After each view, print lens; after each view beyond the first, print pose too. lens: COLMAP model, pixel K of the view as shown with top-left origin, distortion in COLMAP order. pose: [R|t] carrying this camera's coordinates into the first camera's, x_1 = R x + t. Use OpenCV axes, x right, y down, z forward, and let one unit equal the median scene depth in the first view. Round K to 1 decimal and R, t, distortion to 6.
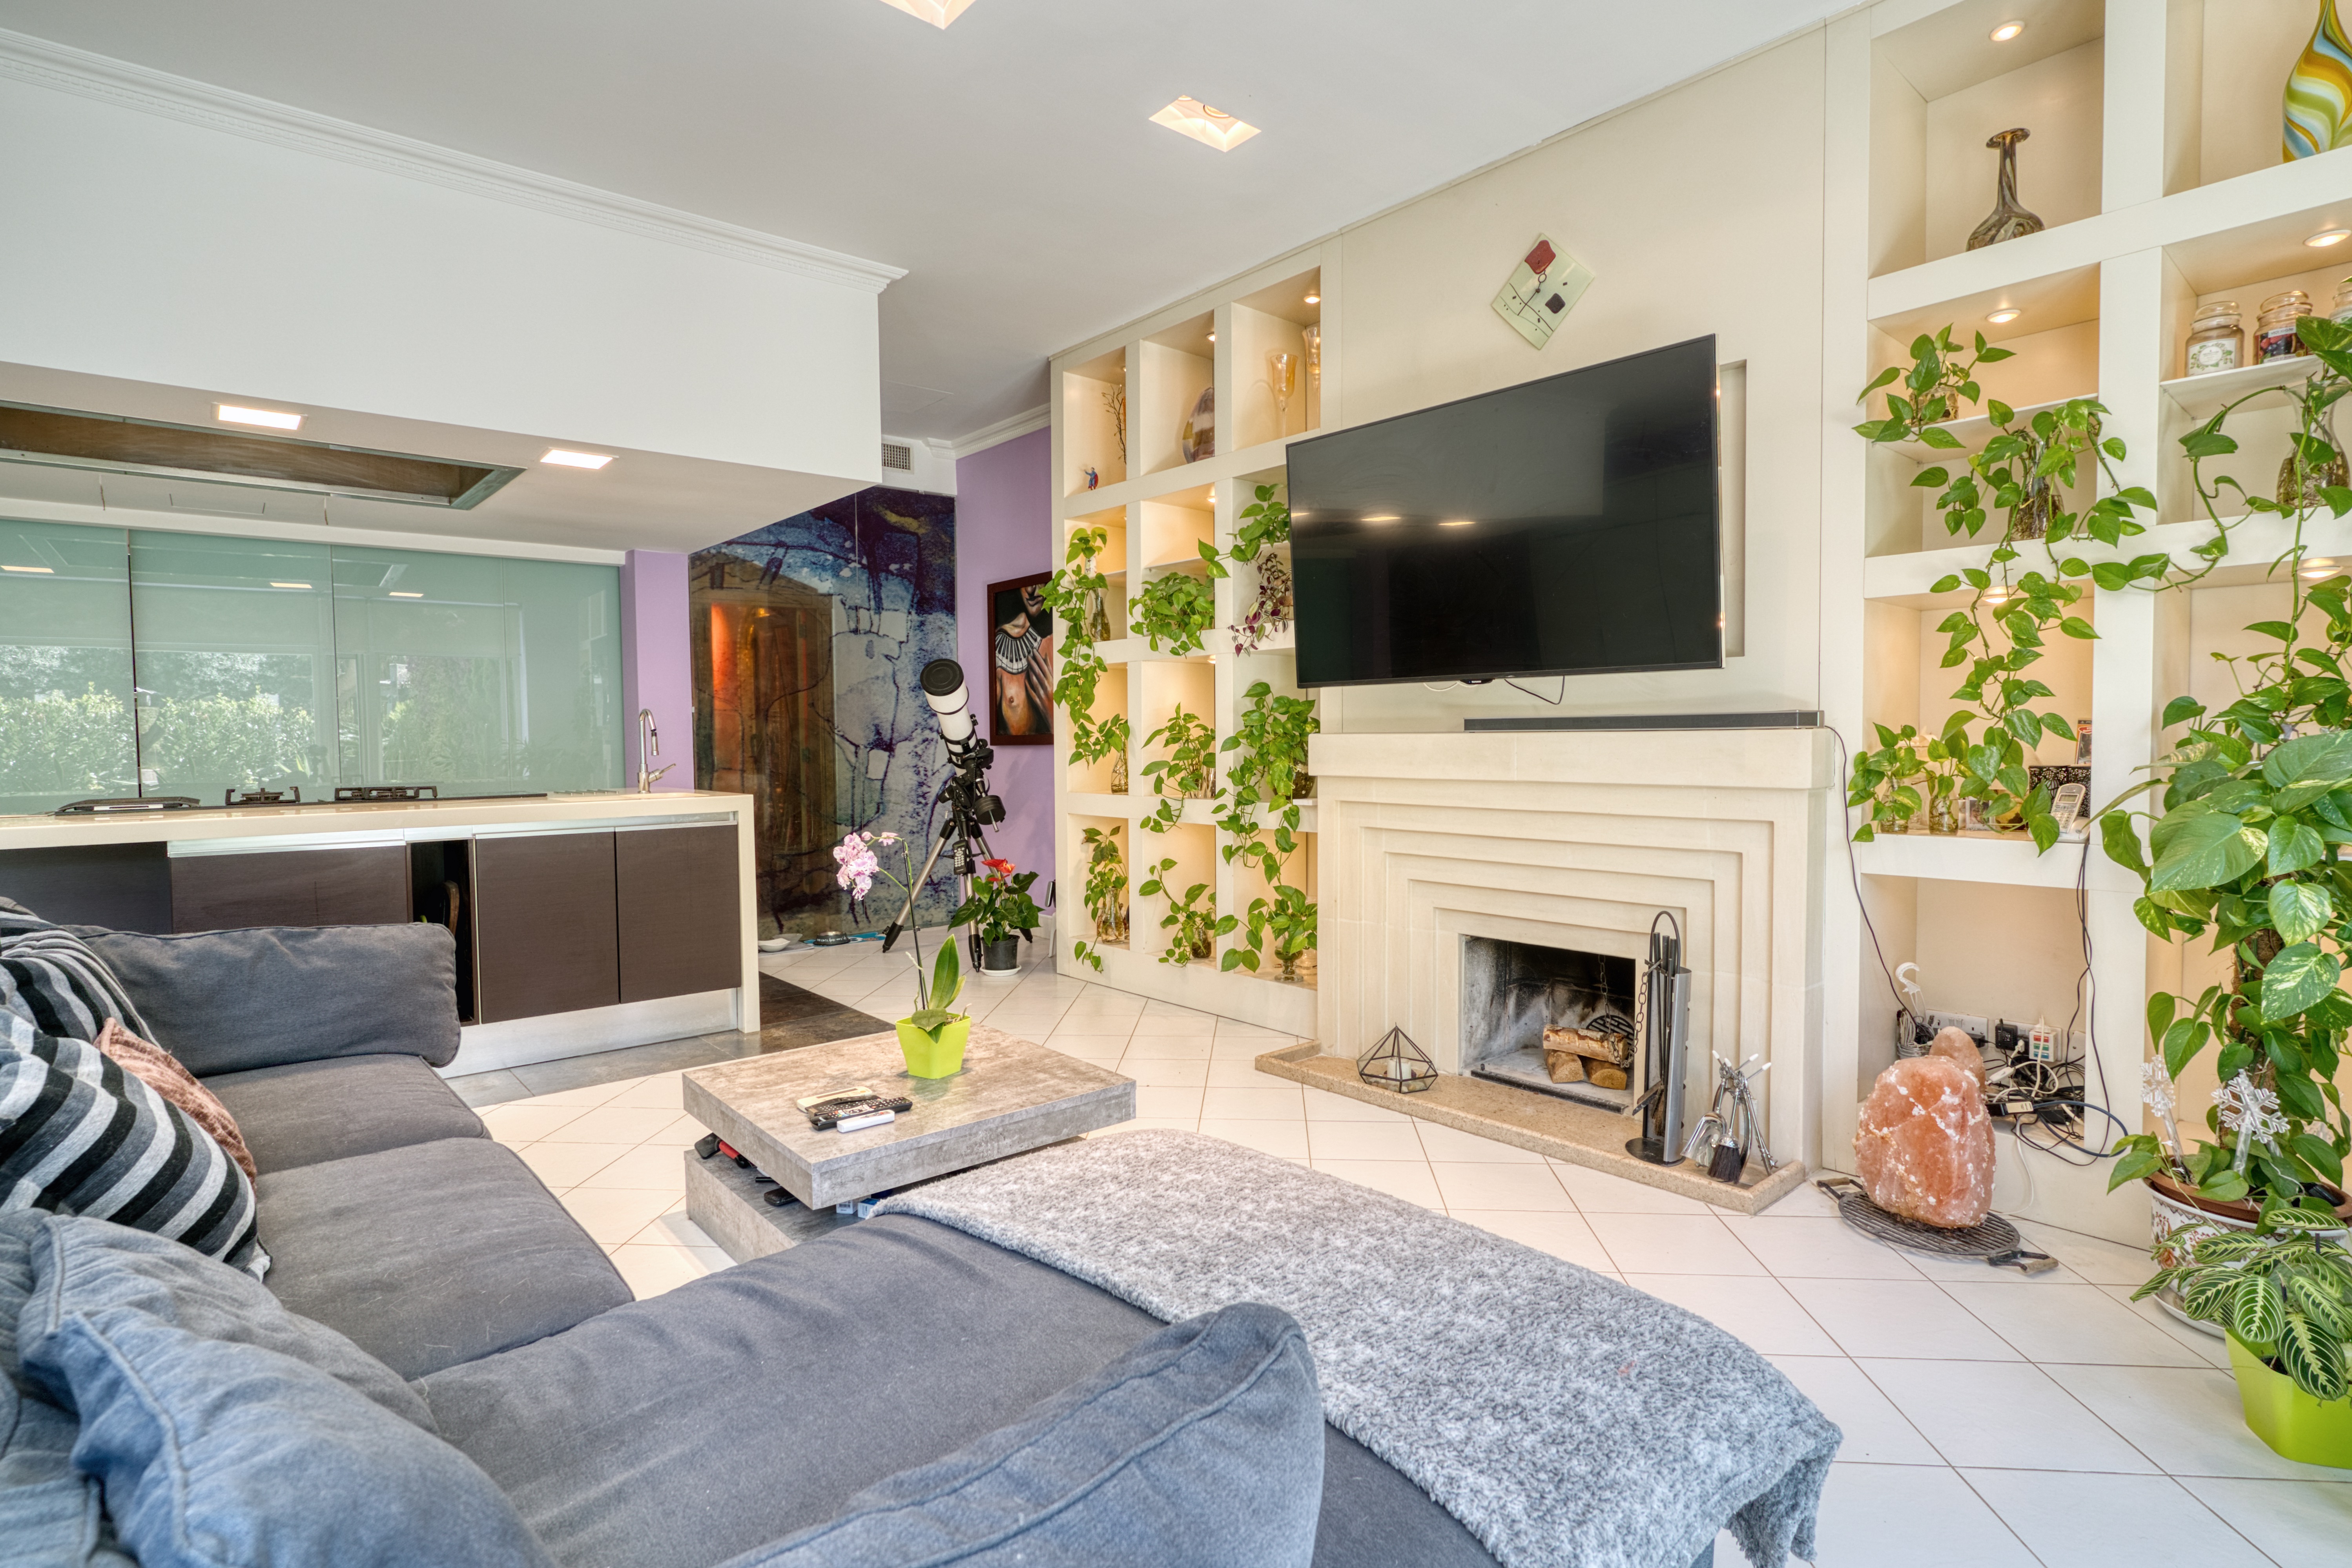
lens RADIAL K [[1166.8, 0, 1170.3], [0, 1166.8, 777.7], [0, 0, 1]] dist [-0.020034, 0.012759]
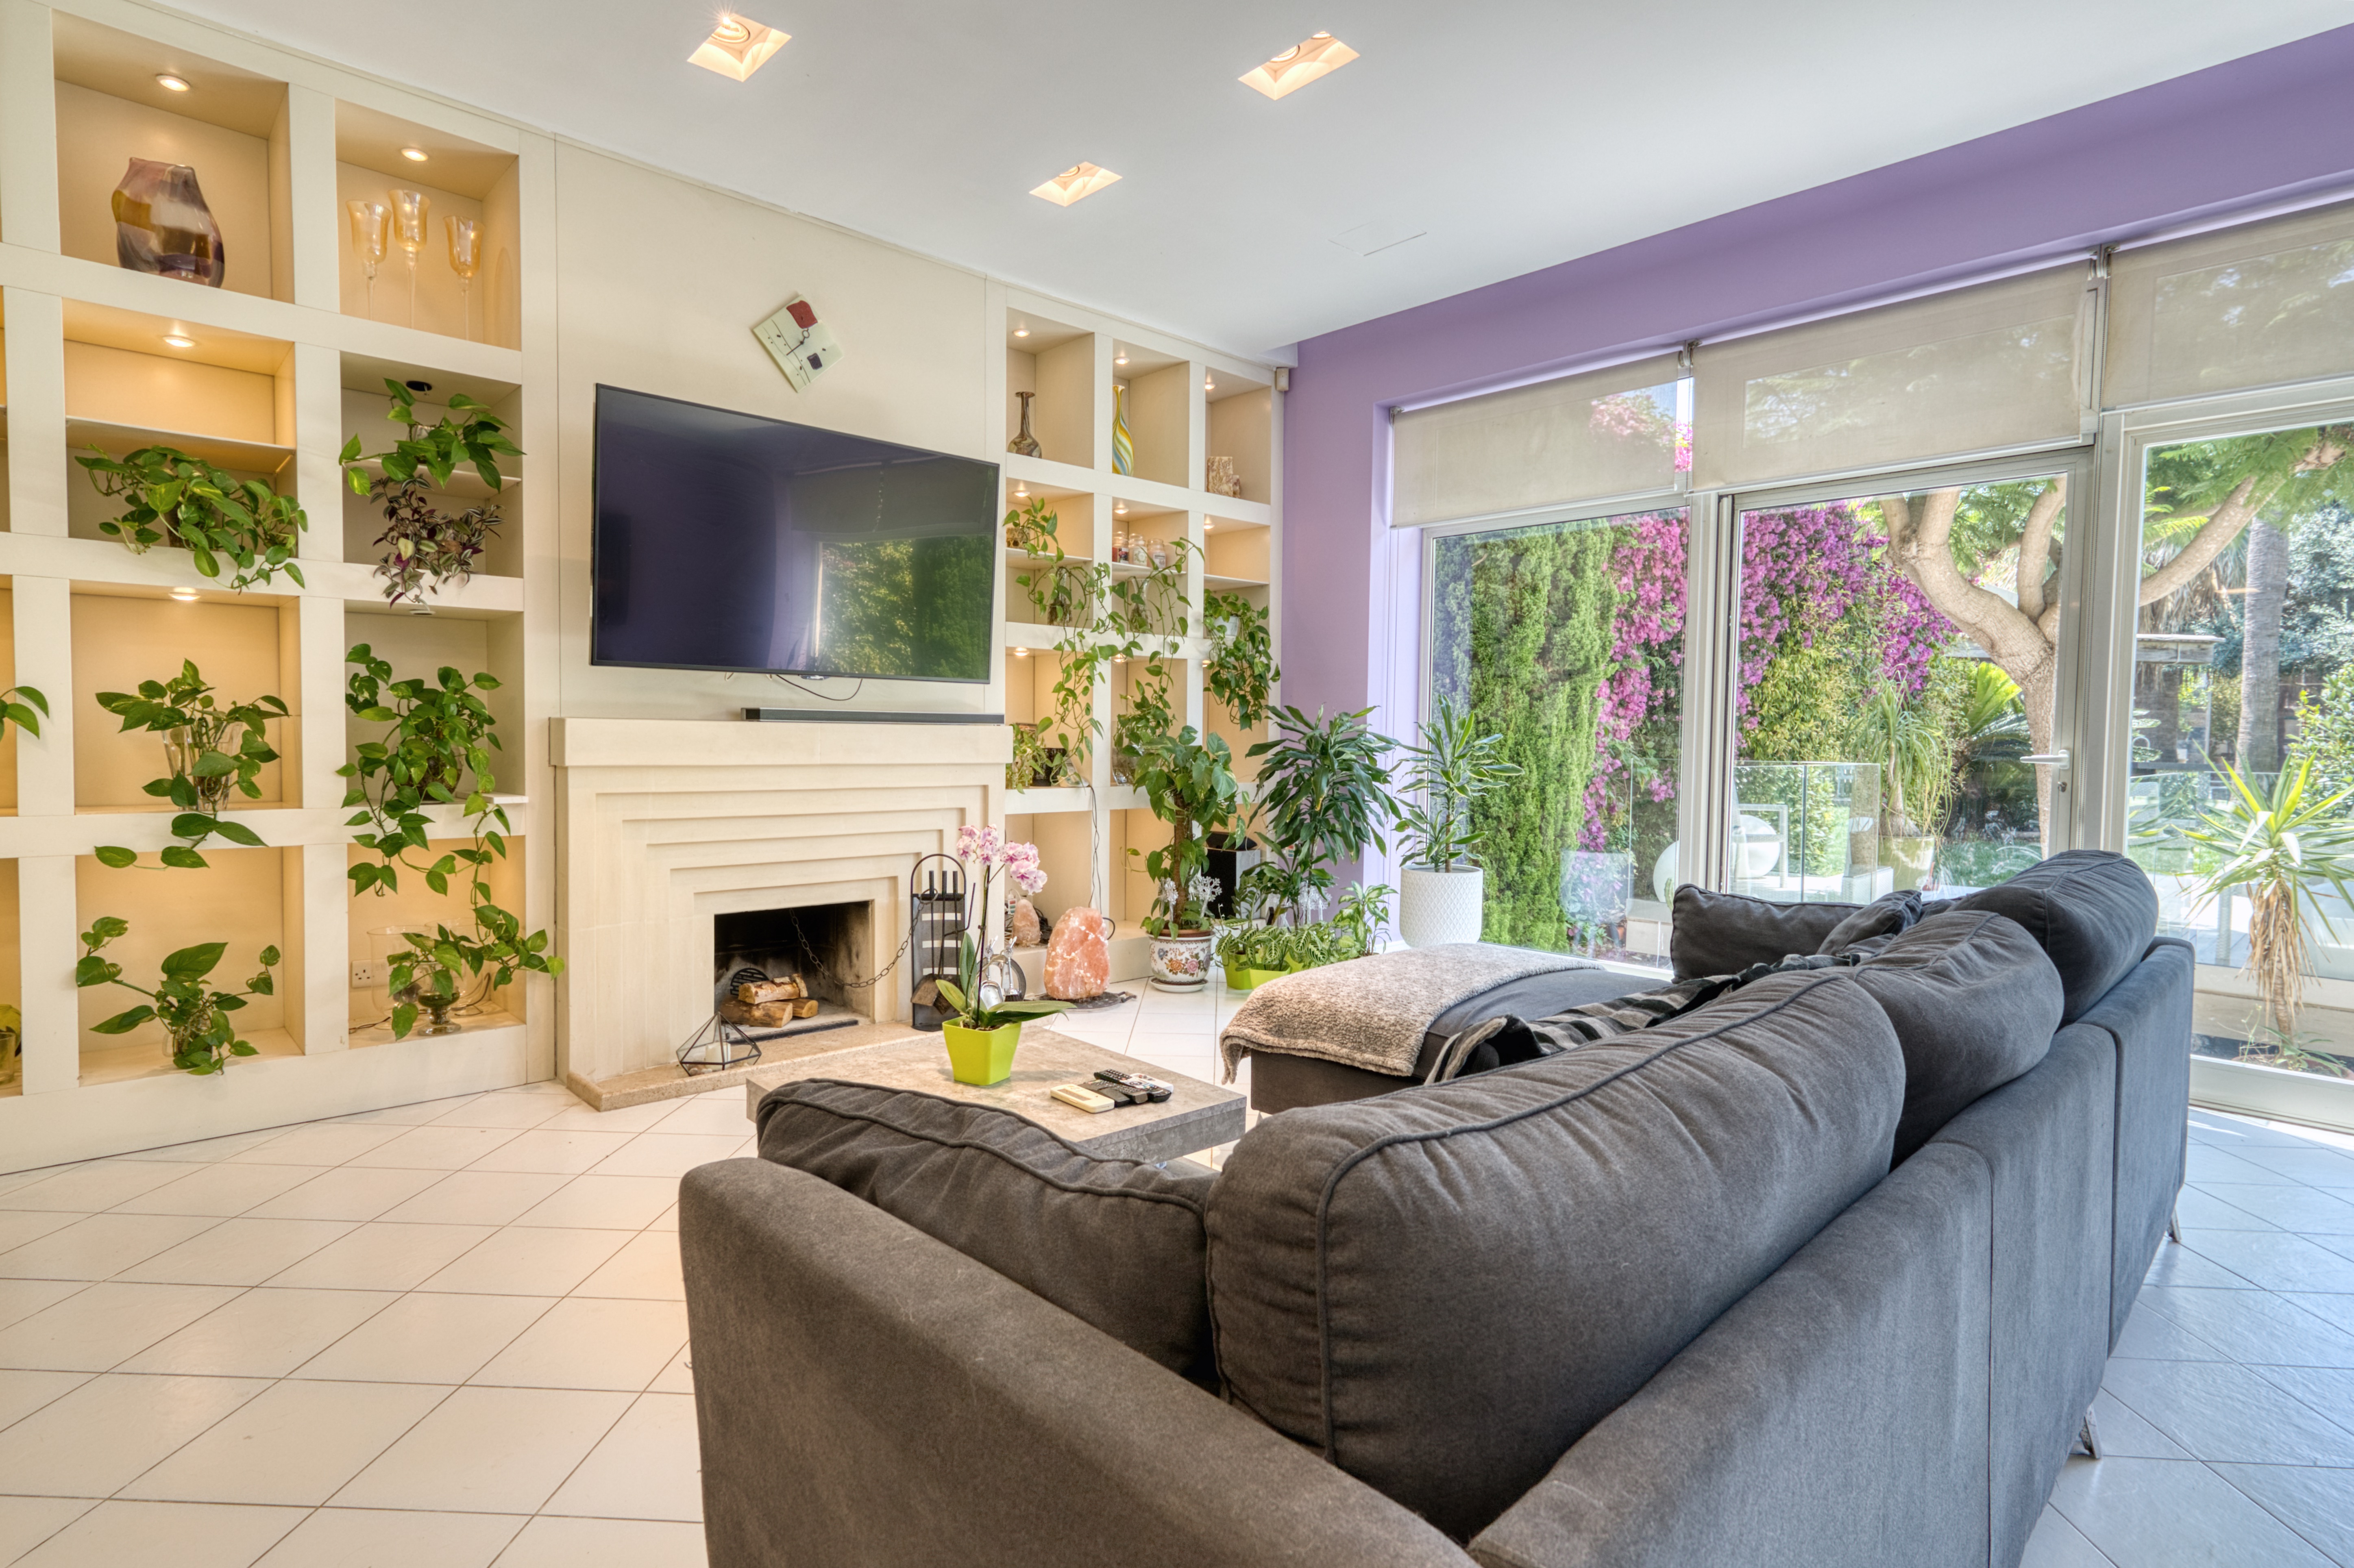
lens RADIAL K [[1197.2, 0, 1177.0], [0, 1197.2, 784.0], [0, 0, 1]] dist [-0.021782, 0.021741]
pose [[-0.040676, -0.034794, 0.998566, -0.926540], [0.021403, 0.999134, 0.035686, -0.012577], [-0.998943, 0.022823, -0.039896, 0.697424]]
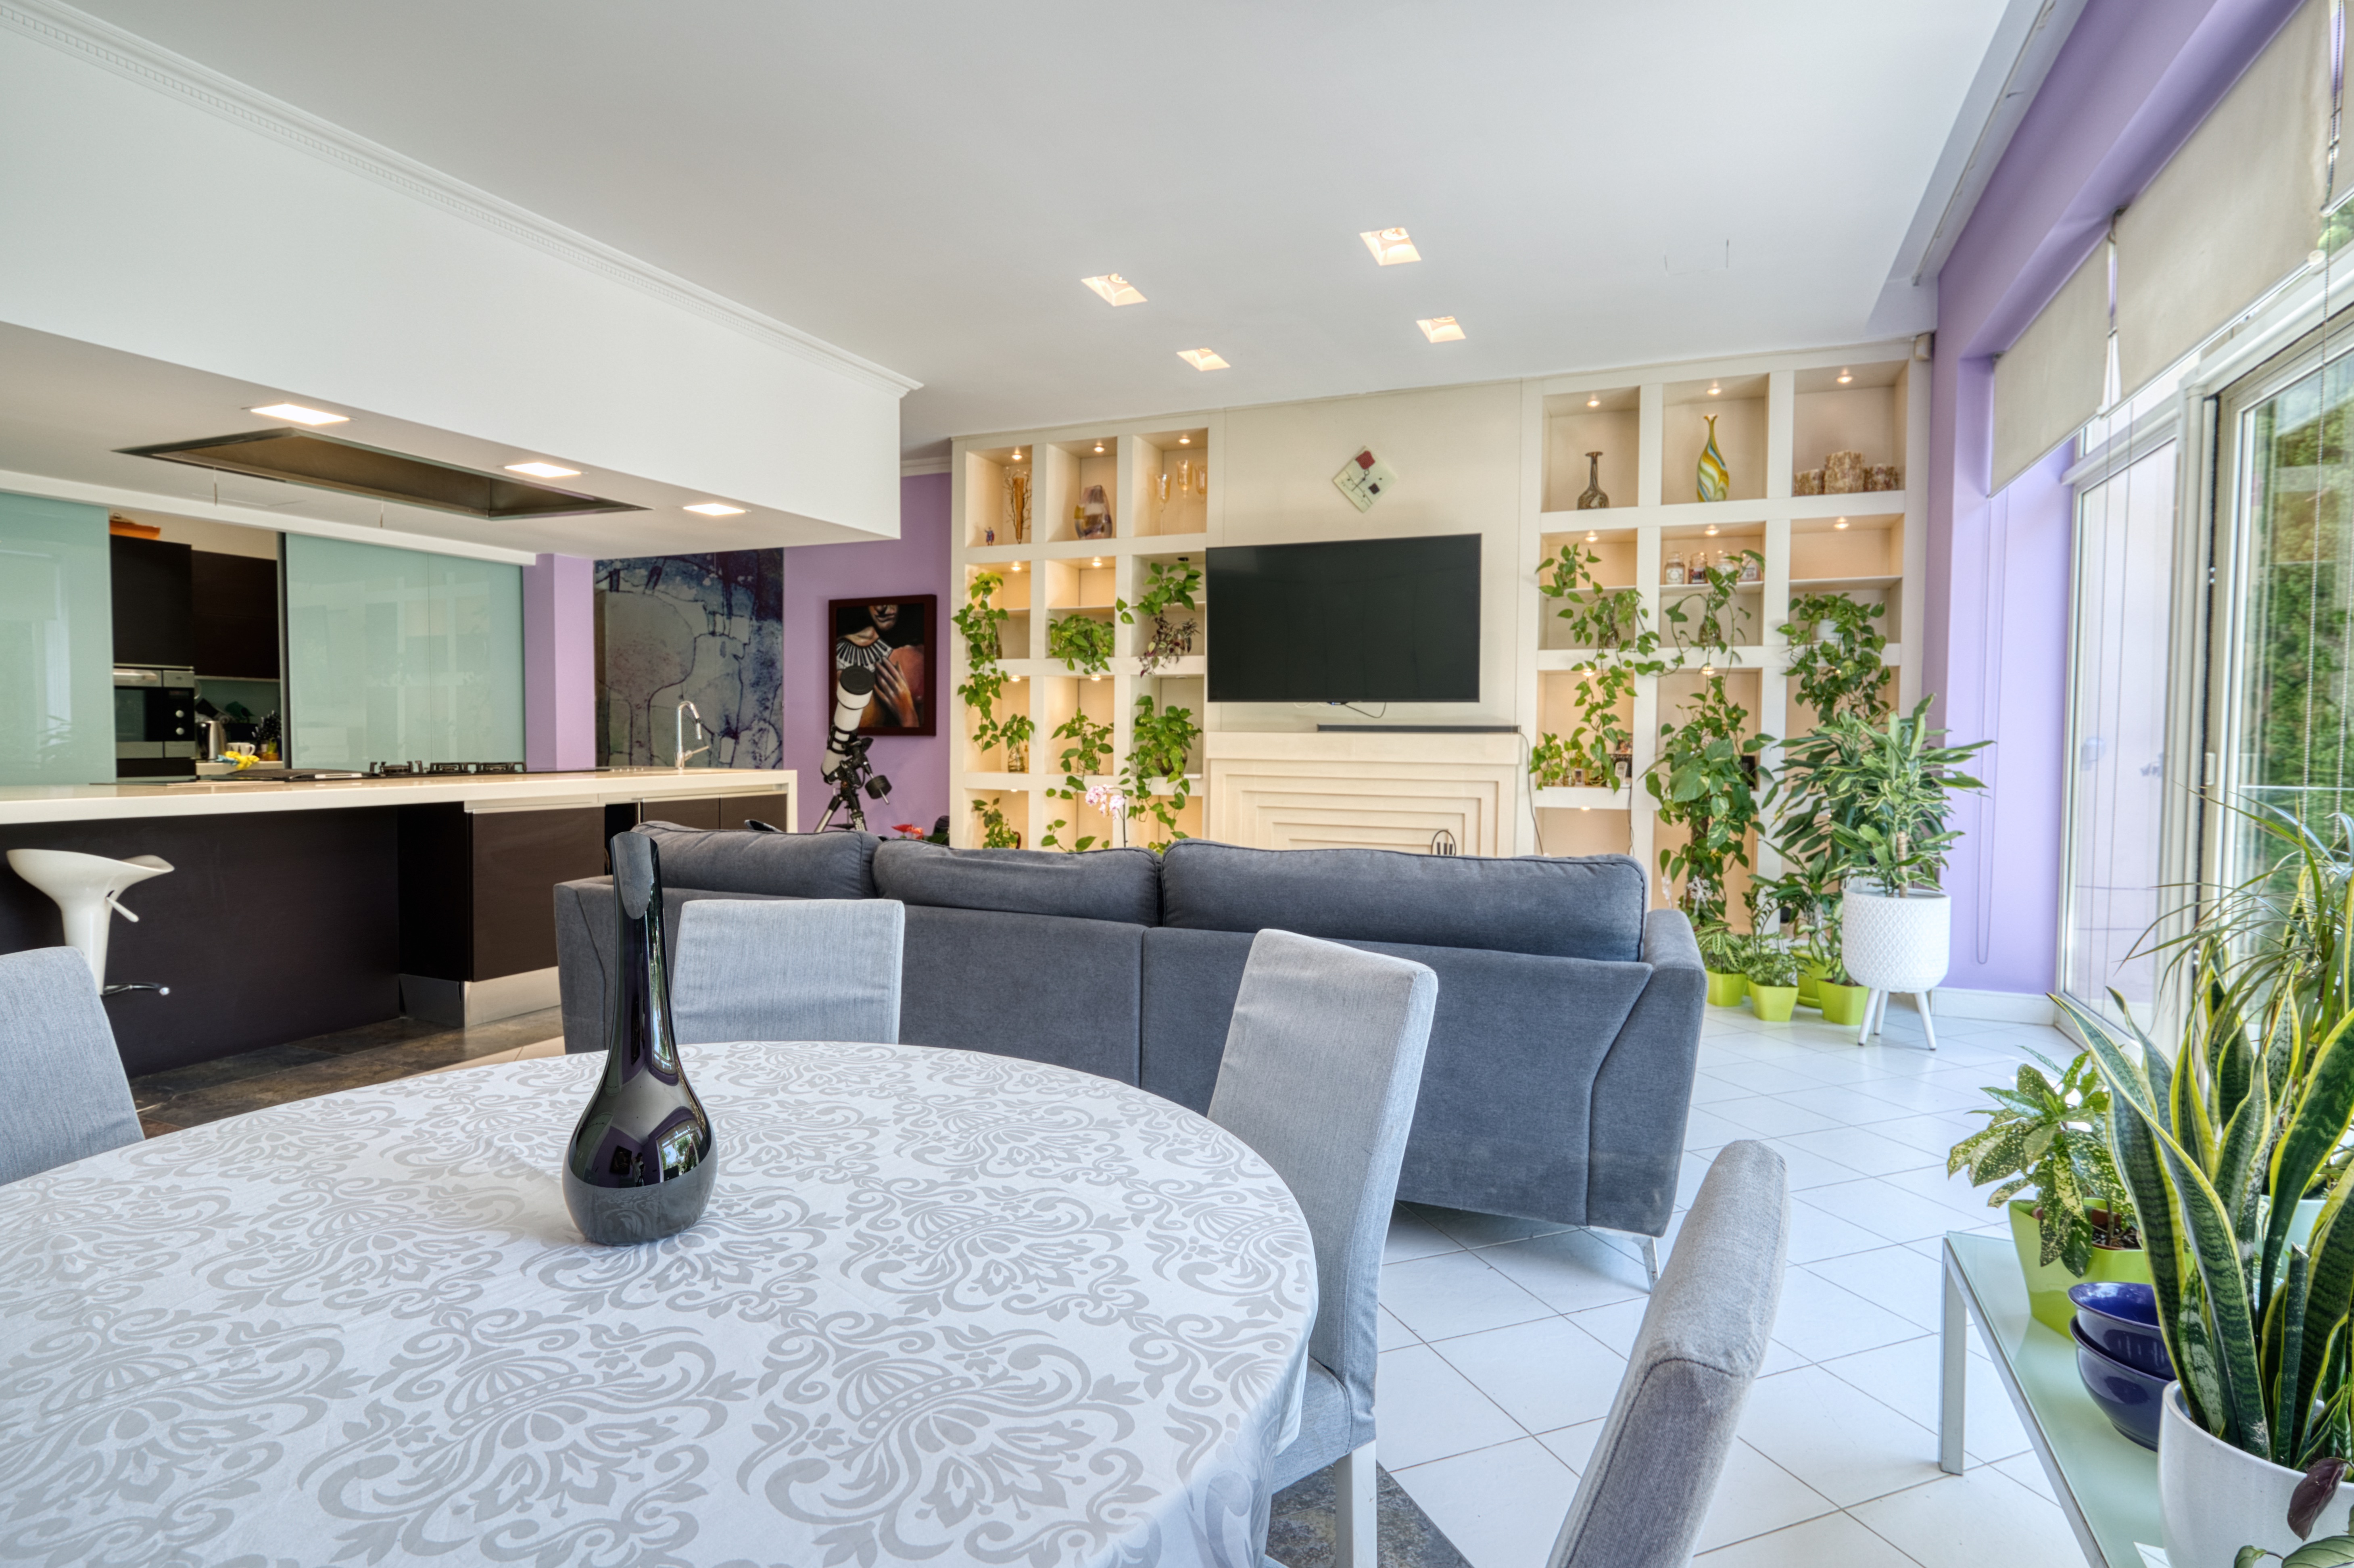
lens RADIAL K [[1197.4, 0, 1177.0], [0, 1197.4, 784.0], [0, 0, 1]] dist [-0.021782, 0.021741]
pose [[0.897193, -0.001160, 0.441637, -0.740836], [-0.002150, 0.999973, 0.006994, 0.025711], [-0.441633, -0.007225, 0.897167, -0.495487]]
